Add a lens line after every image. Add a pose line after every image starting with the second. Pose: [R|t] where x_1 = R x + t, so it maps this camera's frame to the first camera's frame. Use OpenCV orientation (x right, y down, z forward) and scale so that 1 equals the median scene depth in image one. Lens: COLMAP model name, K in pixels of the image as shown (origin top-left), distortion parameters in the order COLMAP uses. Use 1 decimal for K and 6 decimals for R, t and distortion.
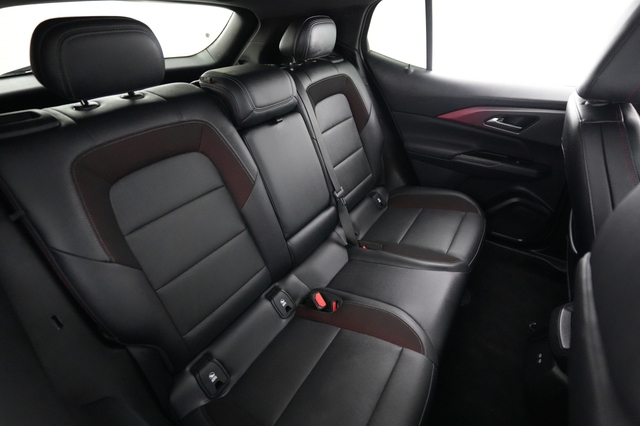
lens RADIAL K [[301.1, 0, 320.0], [0, 301.1, 213.0], [0, 0, 1]] dist [-0.000401, -0.000183]
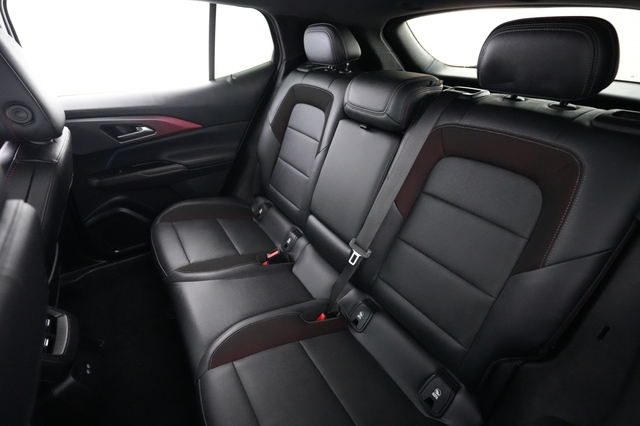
lens RADIAL K [[314.9, 0, 320.0], [0, 314.9, 213.0], [0, 0, 1]] dist [0.000073, 0.000054]
pose [[-0.422401, 0.466560, -0.777109, 0.605527], [-0.471106, 0.619443, 0.627972, -0.511839], [0.774362, 0.631357, -0.041854, 0.804544]]
